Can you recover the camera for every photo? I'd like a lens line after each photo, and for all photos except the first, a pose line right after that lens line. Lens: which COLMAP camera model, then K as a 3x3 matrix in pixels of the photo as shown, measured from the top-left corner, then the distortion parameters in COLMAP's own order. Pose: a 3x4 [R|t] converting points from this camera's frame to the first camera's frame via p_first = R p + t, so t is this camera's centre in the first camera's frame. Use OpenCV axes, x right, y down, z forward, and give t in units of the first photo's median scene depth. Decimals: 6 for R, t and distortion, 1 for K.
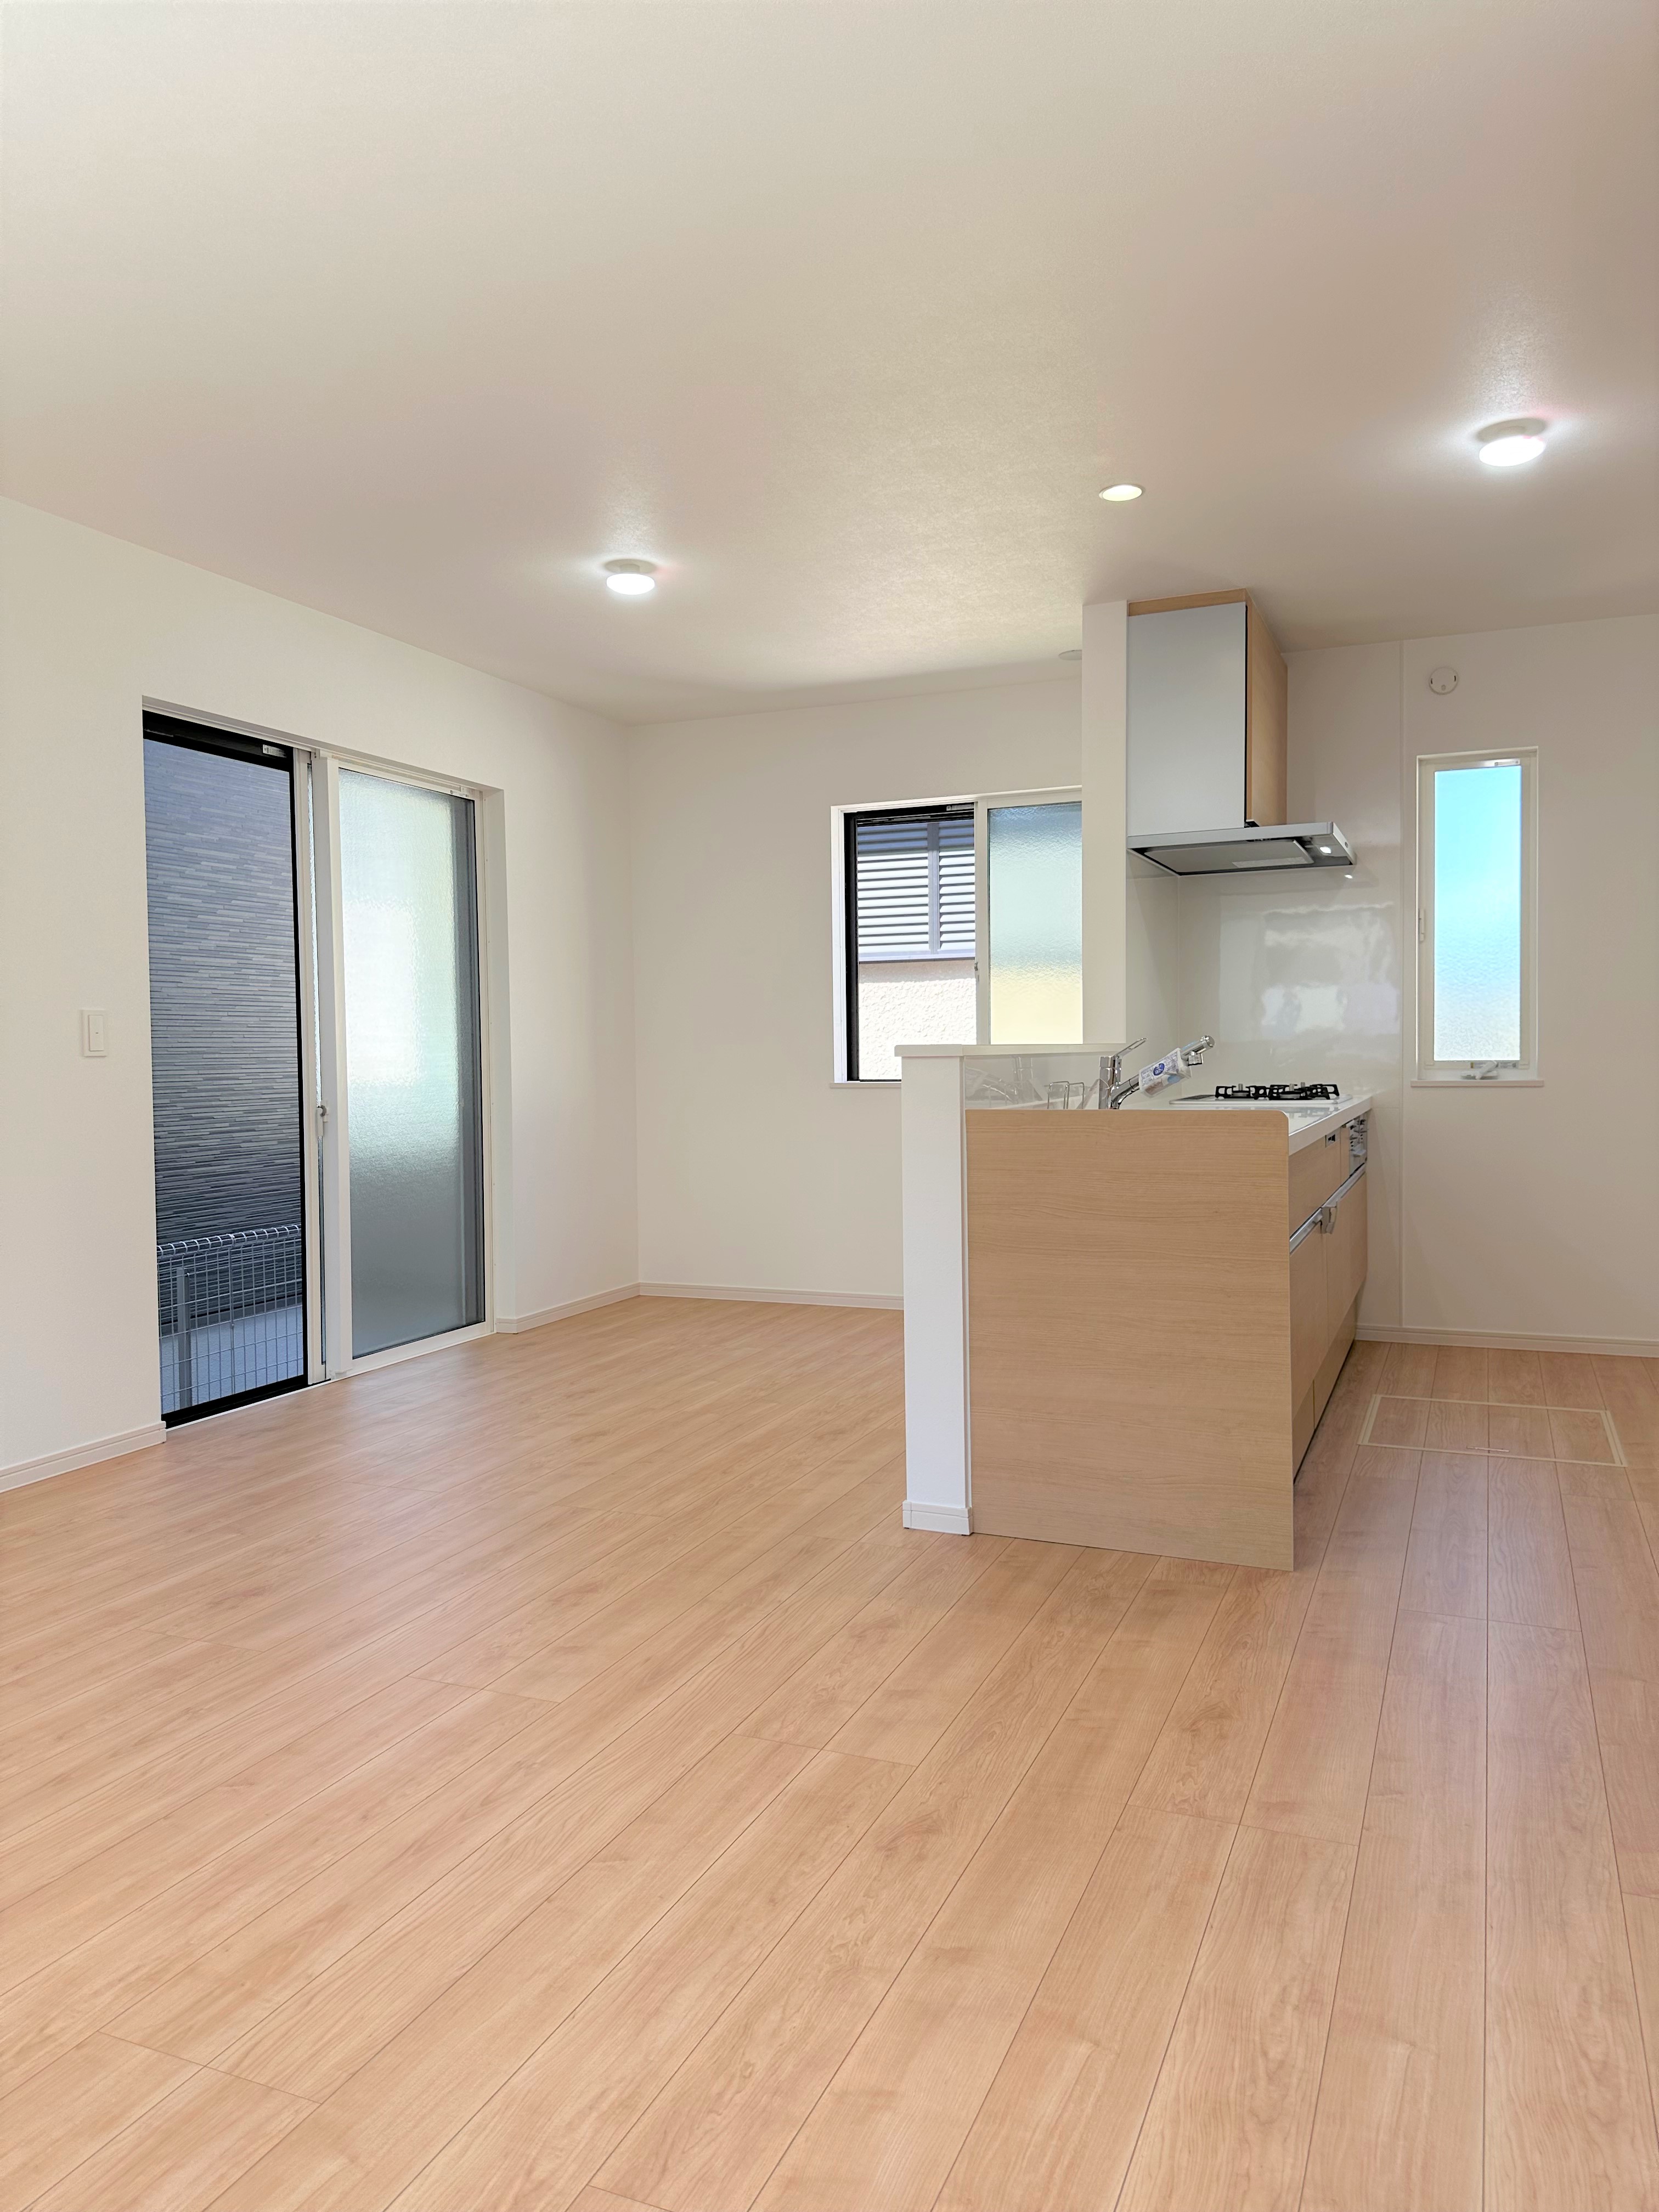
lens RADIAL K [[1553.7, 0, 829.5], [0, 1553.7, 1106.0], [0, 0, 1]] dist [0.120265, -0.176864]
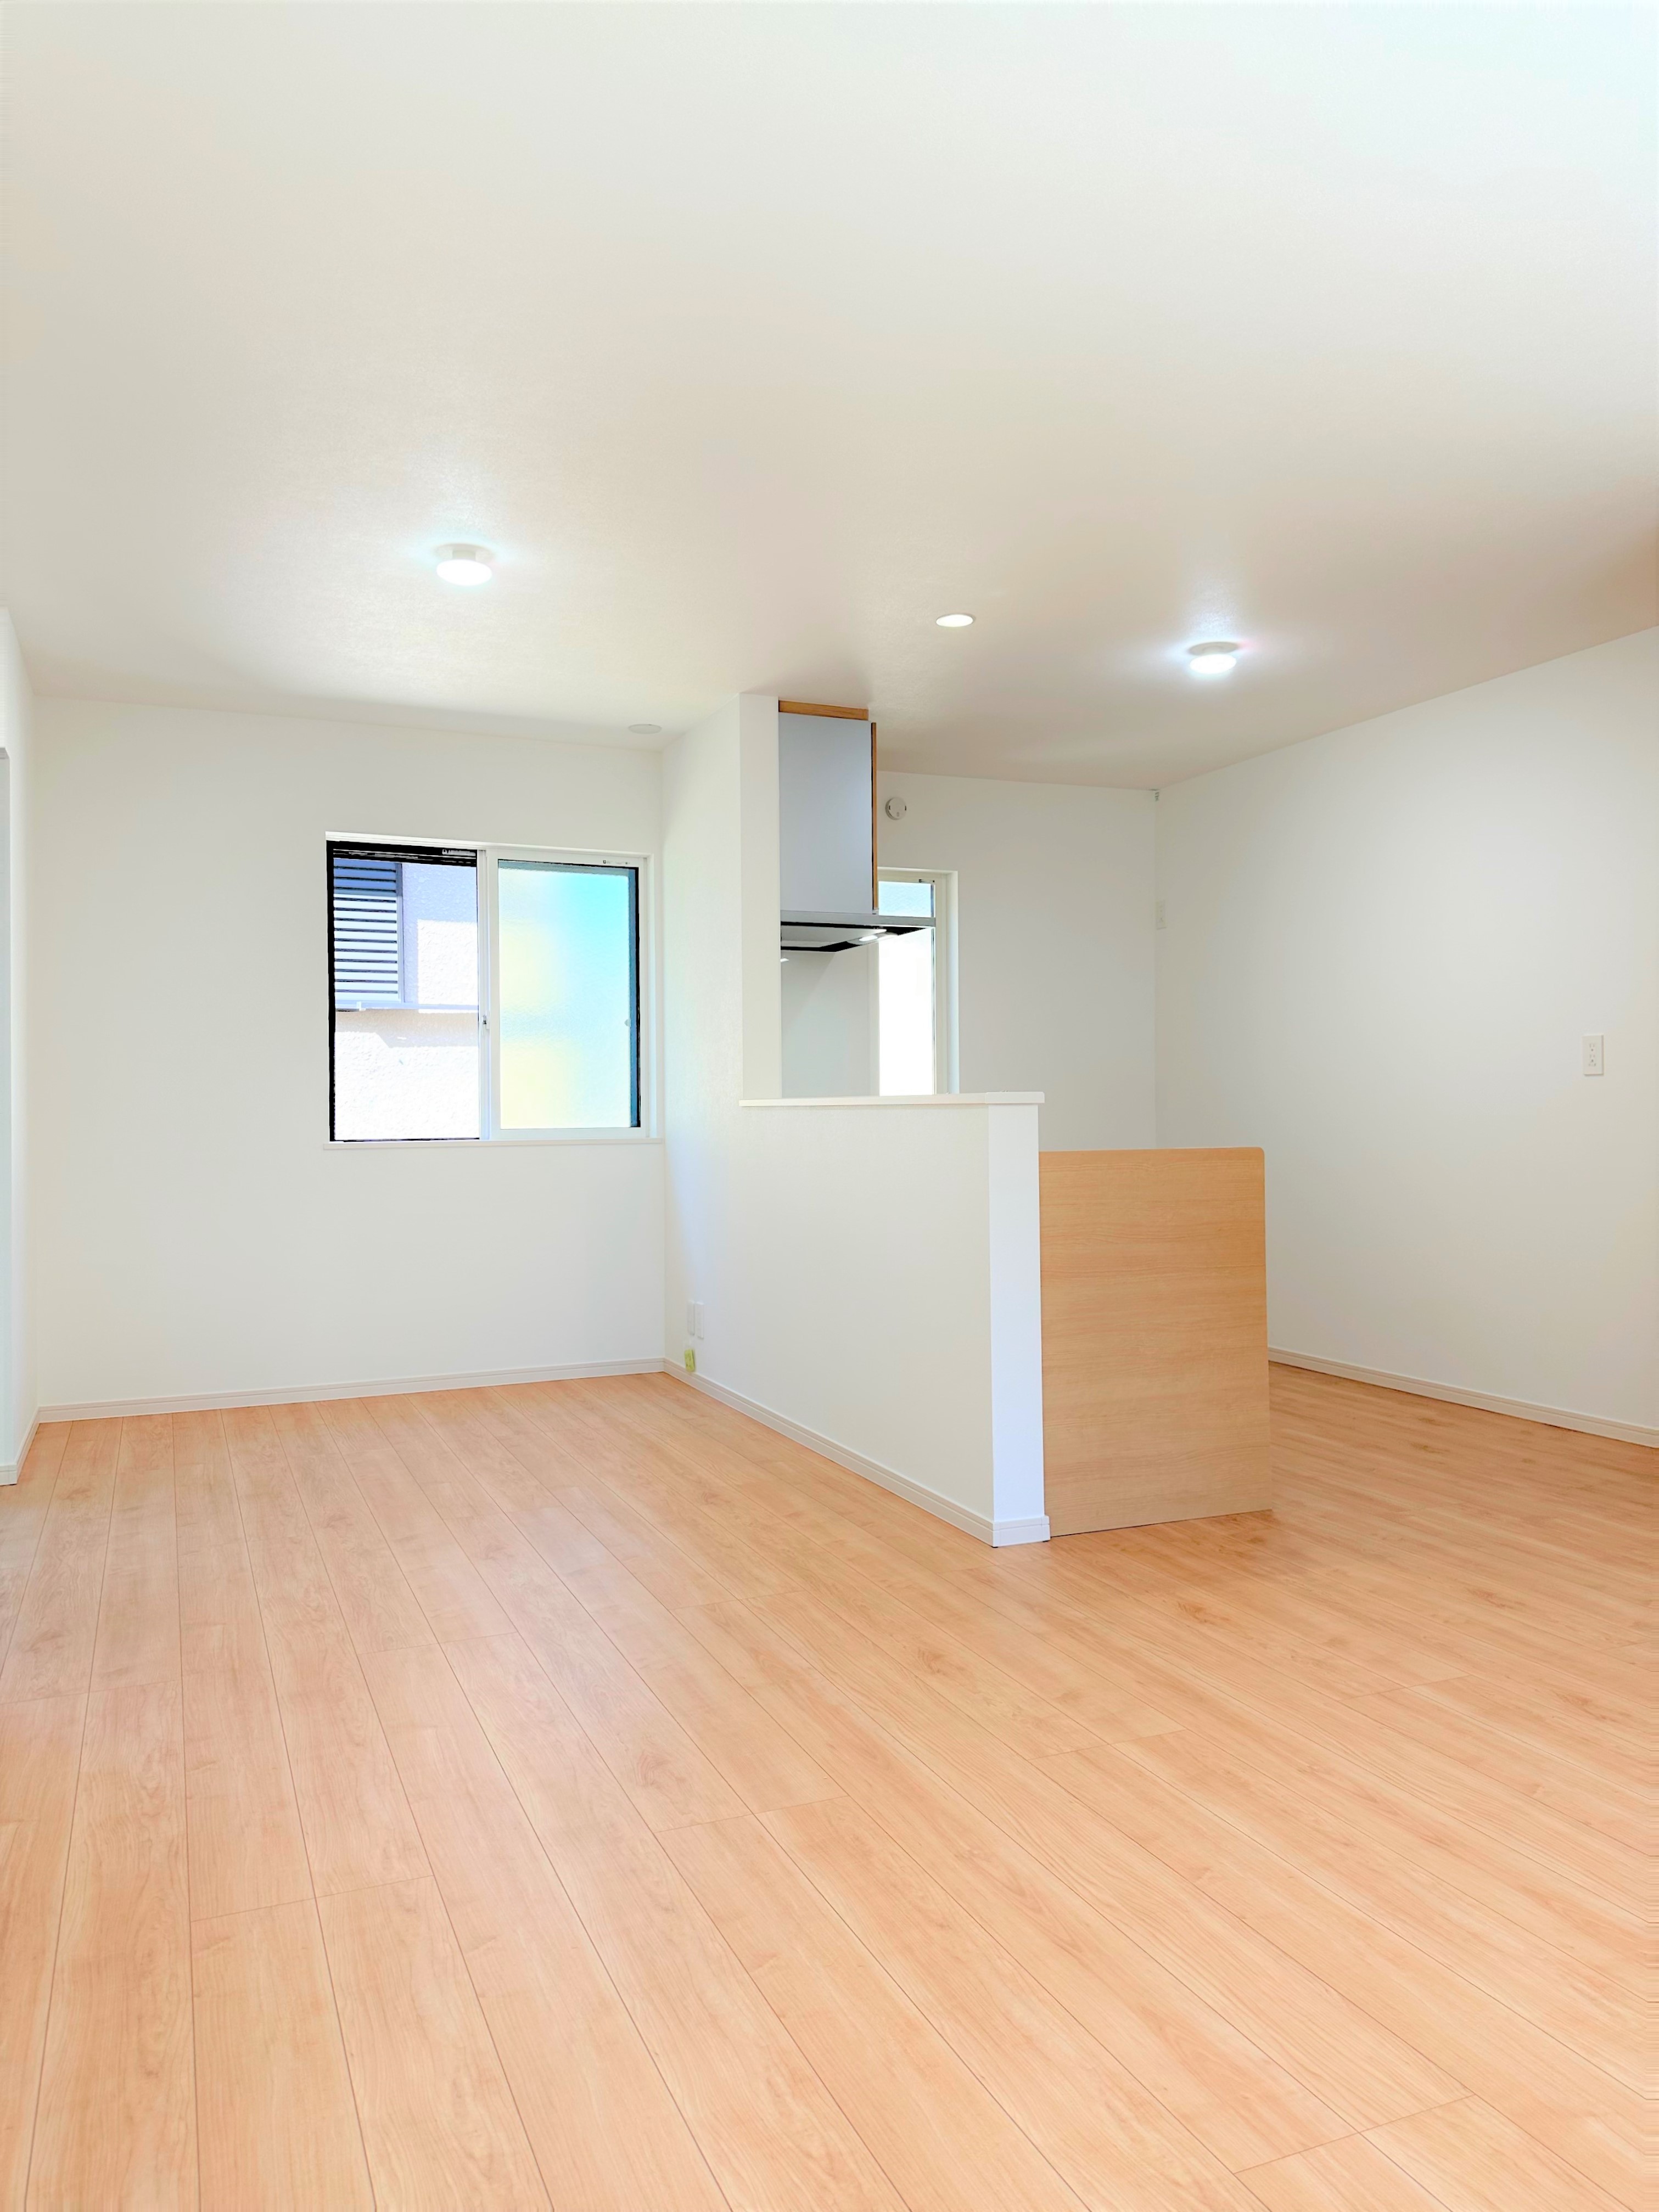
lens RADIAL K [[1557.5, 0, 835.8], [0, 1557.5, 1007.0], [0, 0, 1]] dist [0.040173, -0.026422]
pose [[0.685955, 0.057323, 0.725382, -0.831652], [0.021707, 0.994836, -0.099144, 0.008149], [-0.727320, 0.083754, 0.681169, 0.333232]]
